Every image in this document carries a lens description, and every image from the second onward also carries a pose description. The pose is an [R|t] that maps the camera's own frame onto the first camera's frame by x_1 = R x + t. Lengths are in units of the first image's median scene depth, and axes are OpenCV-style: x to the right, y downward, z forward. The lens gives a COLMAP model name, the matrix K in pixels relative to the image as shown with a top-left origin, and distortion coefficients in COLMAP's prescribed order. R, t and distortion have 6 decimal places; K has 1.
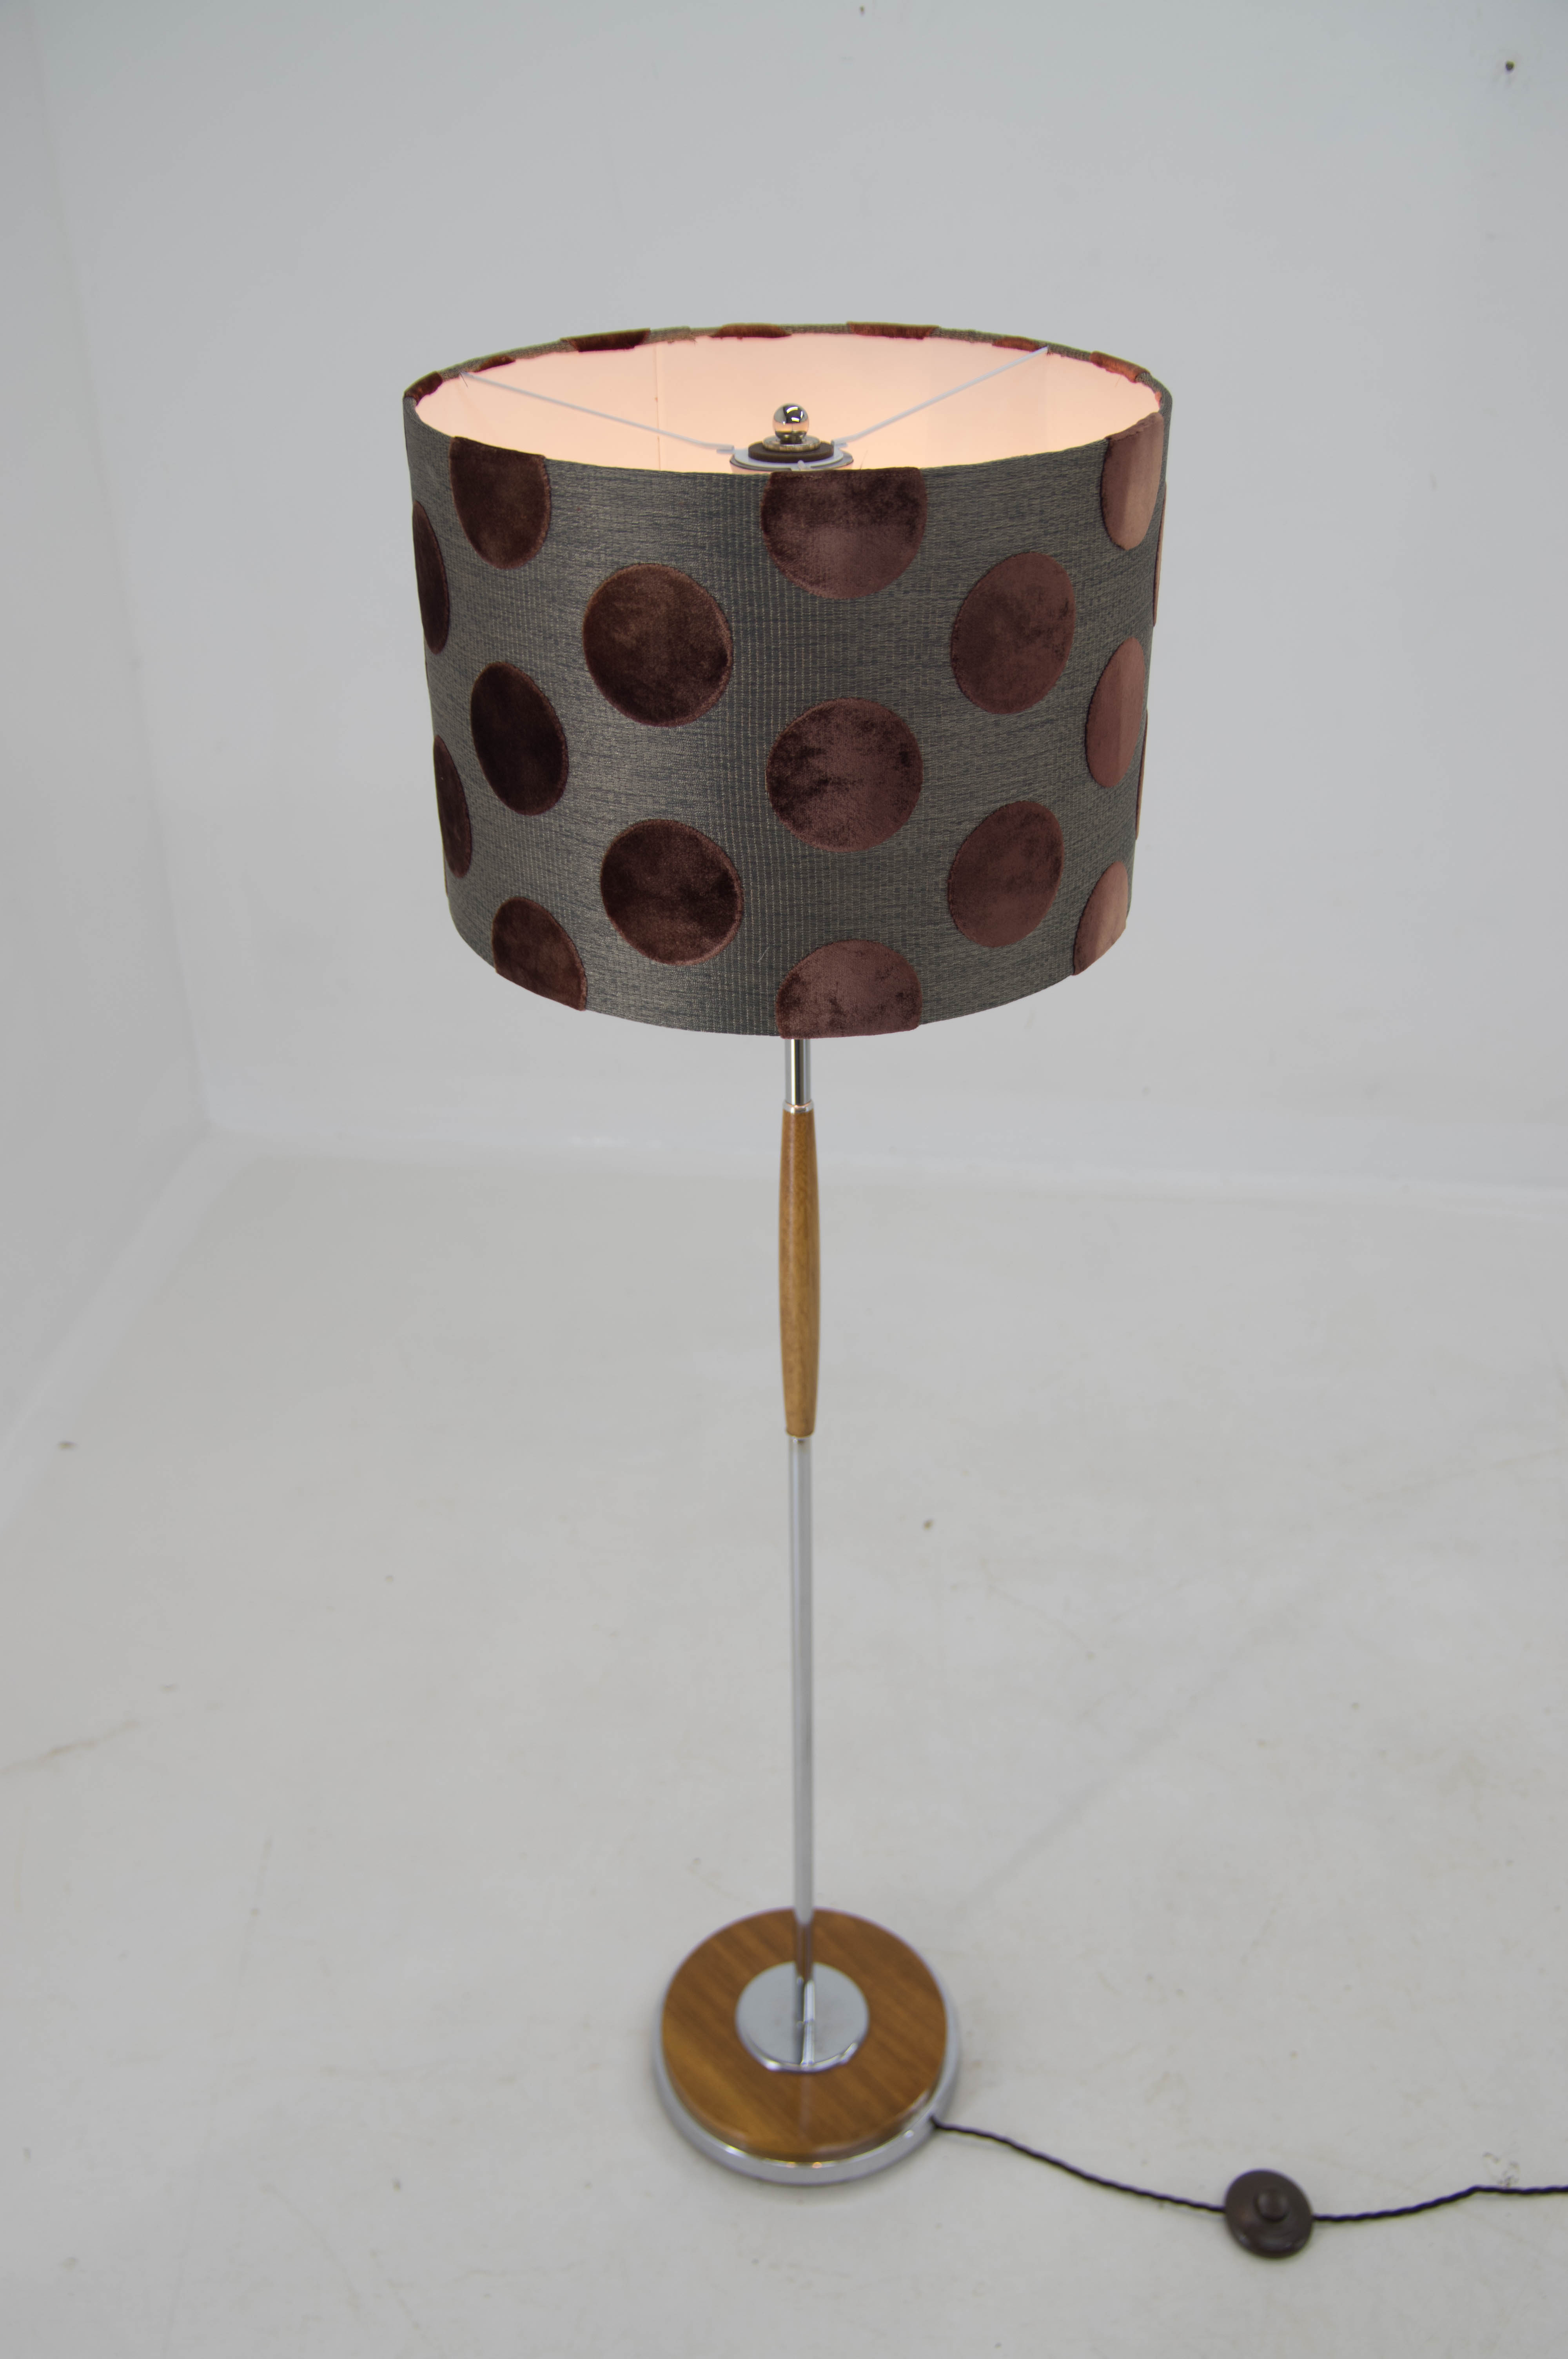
lens RADIAL K [[2179.1, 0, 783.6], [0, 2179.1, 1204.0], [0, 0, 1]] dist [-0.027108, 0.000000]
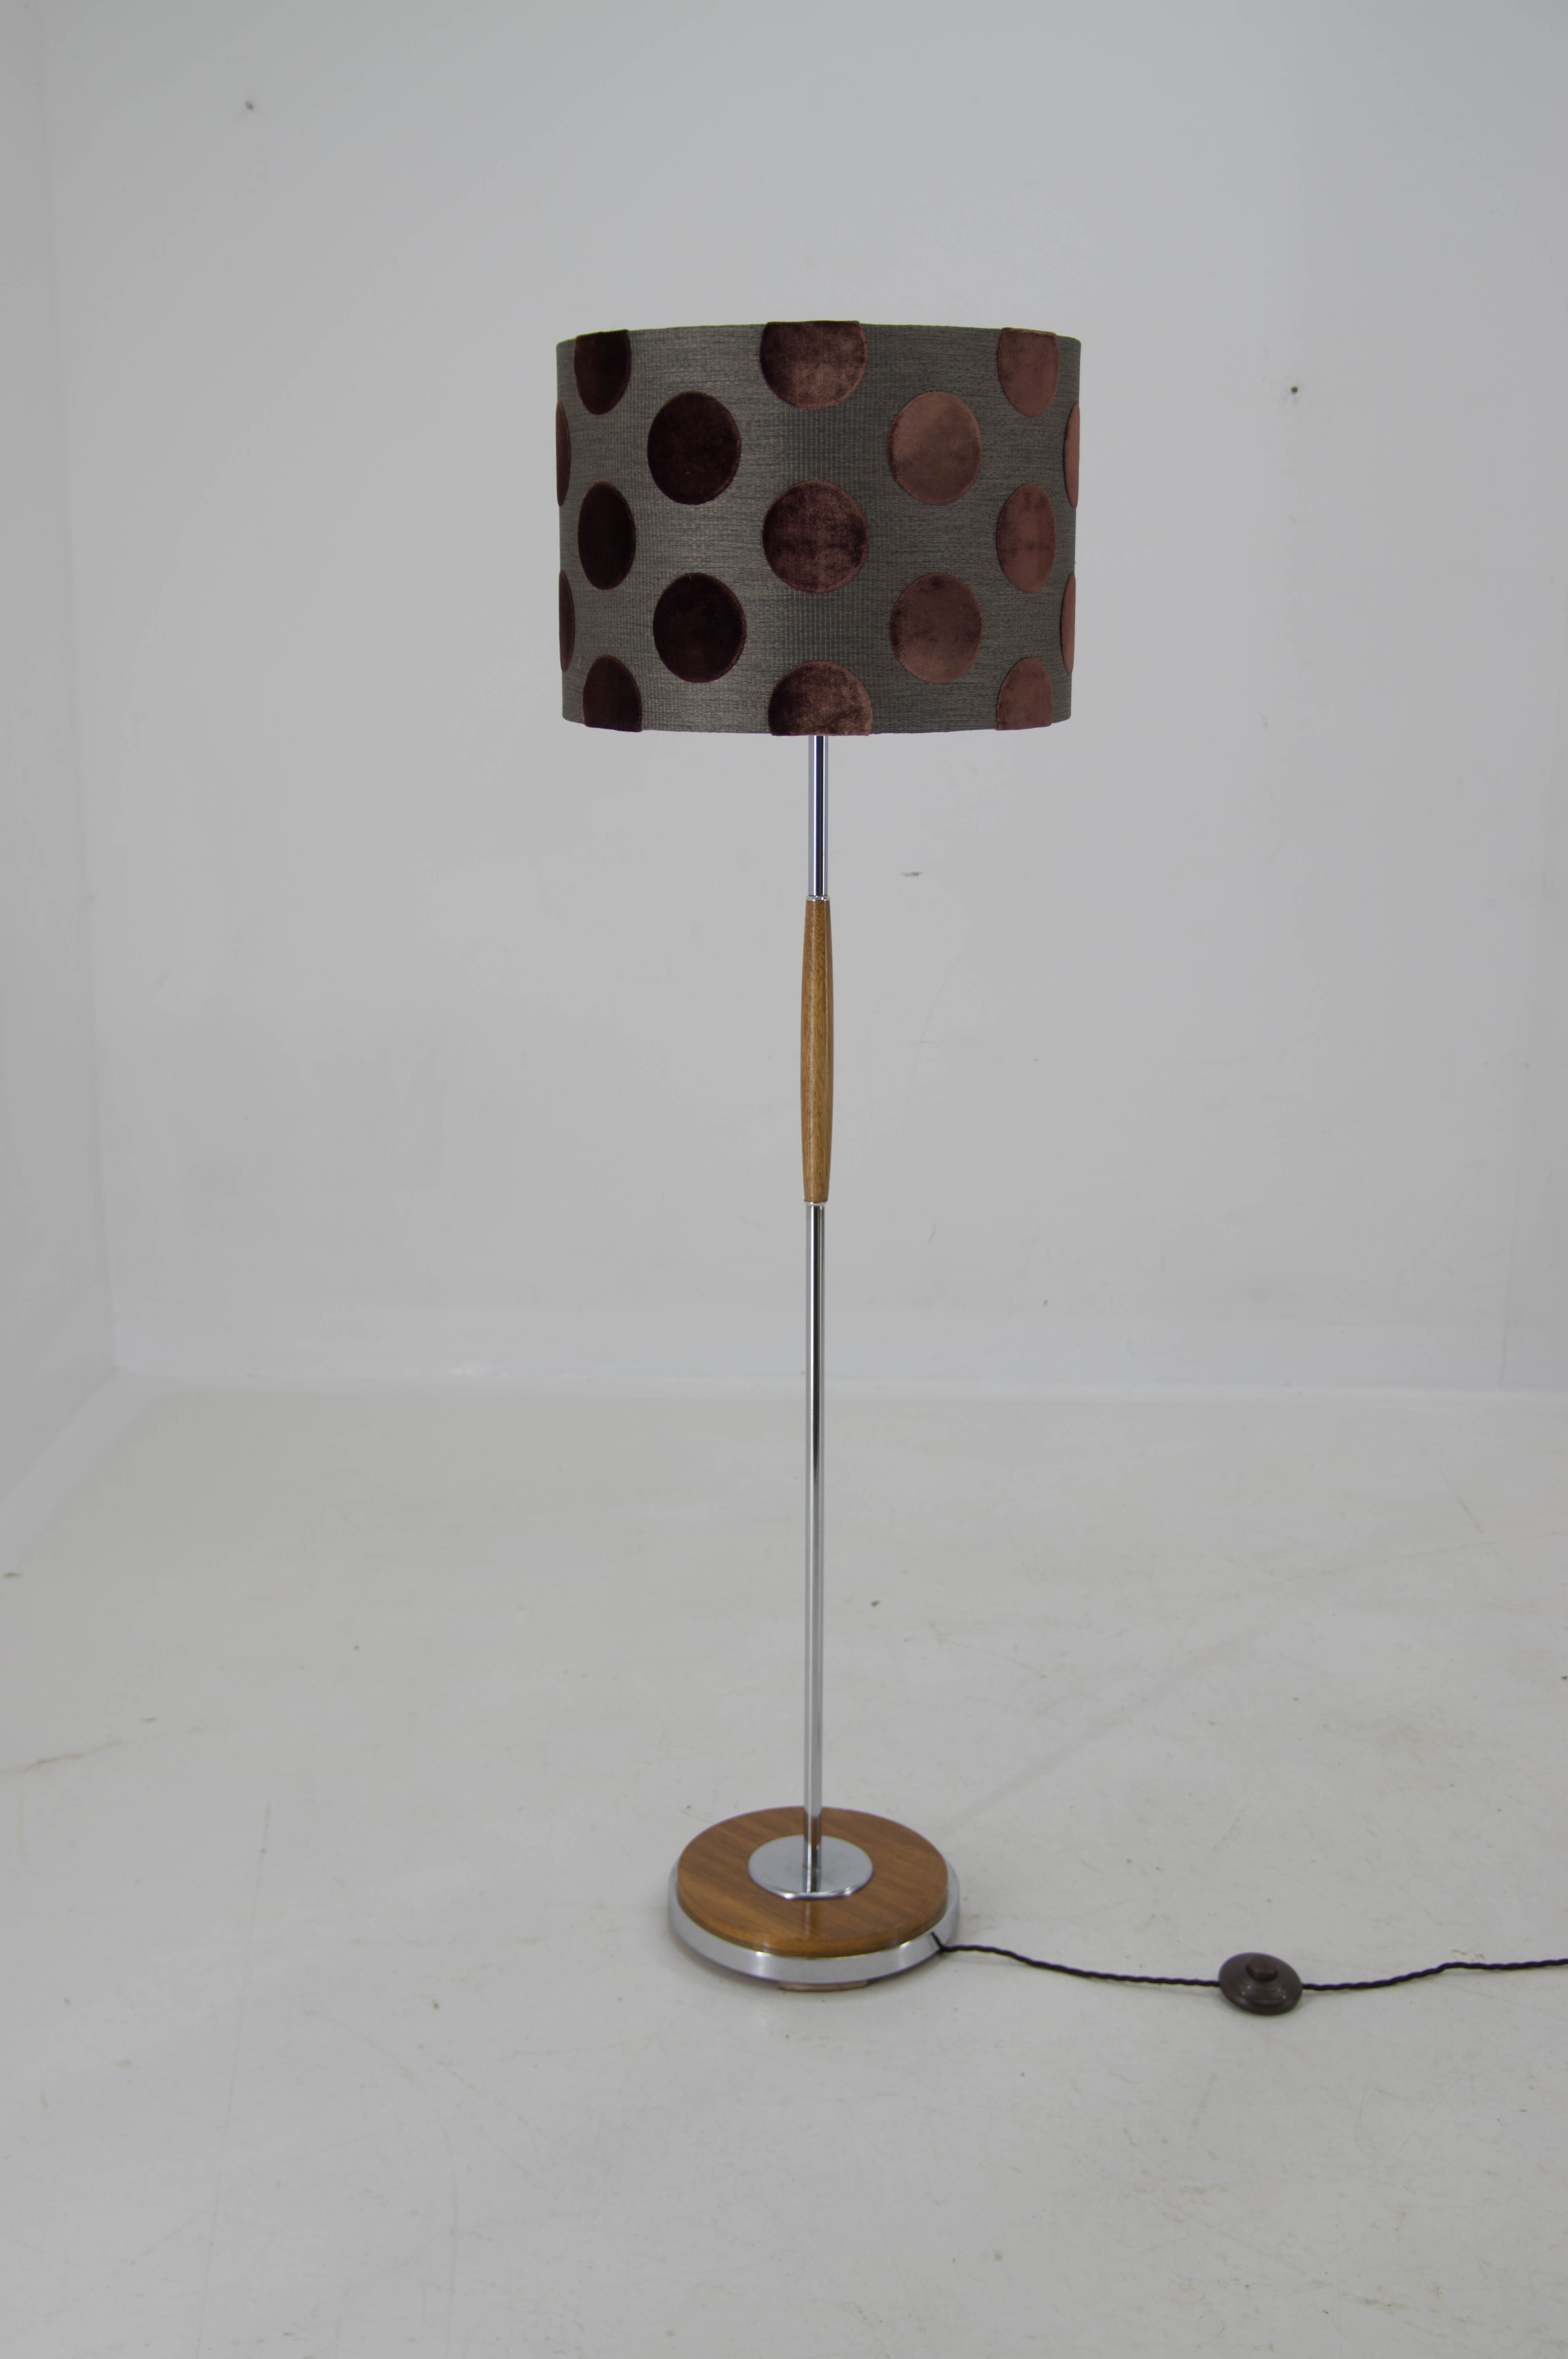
lens RADIAL K [[2597.3, 0, 778.4], [0, 2597.3, 1164.5], [0, 0, 1]] dist [-0.011403, 0.000000]
pose [[0.996025, -0.007342, 0.088771, -0.120567], [0.034699, 0.949854, -0.310764, 0.455666], [-0.082038, 0.312609, 0.946333, -0.313957]]
